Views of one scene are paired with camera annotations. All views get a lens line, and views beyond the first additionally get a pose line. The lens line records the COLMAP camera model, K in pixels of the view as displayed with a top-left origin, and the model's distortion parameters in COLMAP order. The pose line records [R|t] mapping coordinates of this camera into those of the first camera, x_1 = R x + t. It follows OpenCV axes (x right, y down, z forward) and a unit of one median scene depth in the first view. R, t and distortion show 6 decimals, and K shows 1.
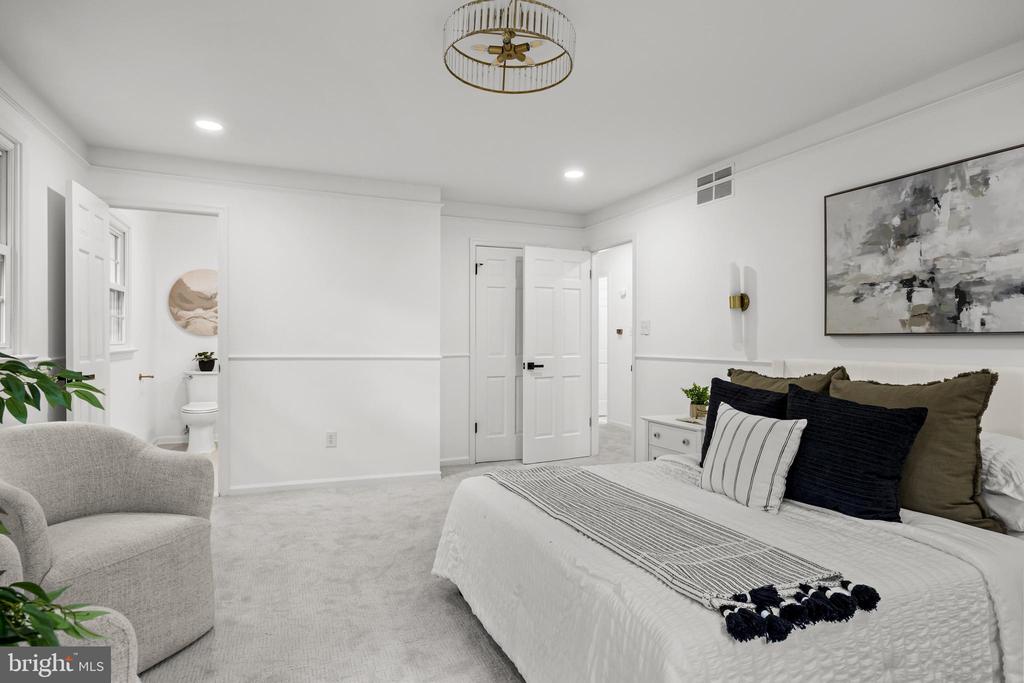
lens RADIAL K [[567.4, 0, 512.3], [0, 567.4, 338.8], [0, 0, 1]] dist [-0.023047, -0.000751]
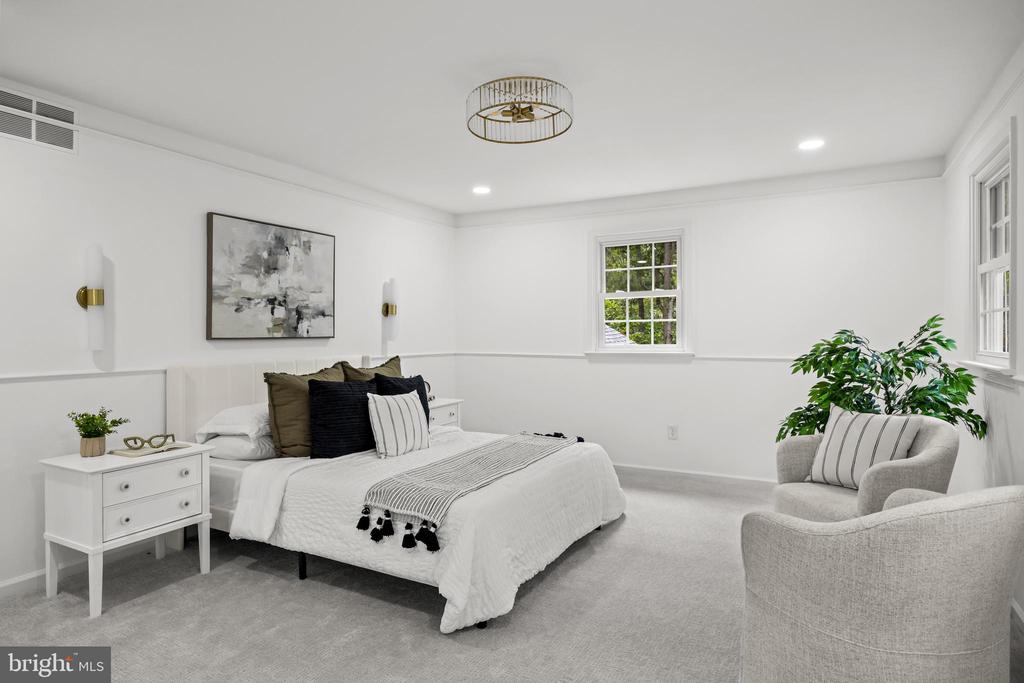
lens RADIAL K [[573.7, 0, 510.0], [0, 573.7, 338.0], [0, 0, 1]] dist [0.003888, -0.000270]
pose [[-0.626617, -0.001656, 0.779326, -0.782563], [0.005556, 0.999963, 0.006592, -0.015137], [-0.779308, 0.008460, -0.626584, 1.440495]]
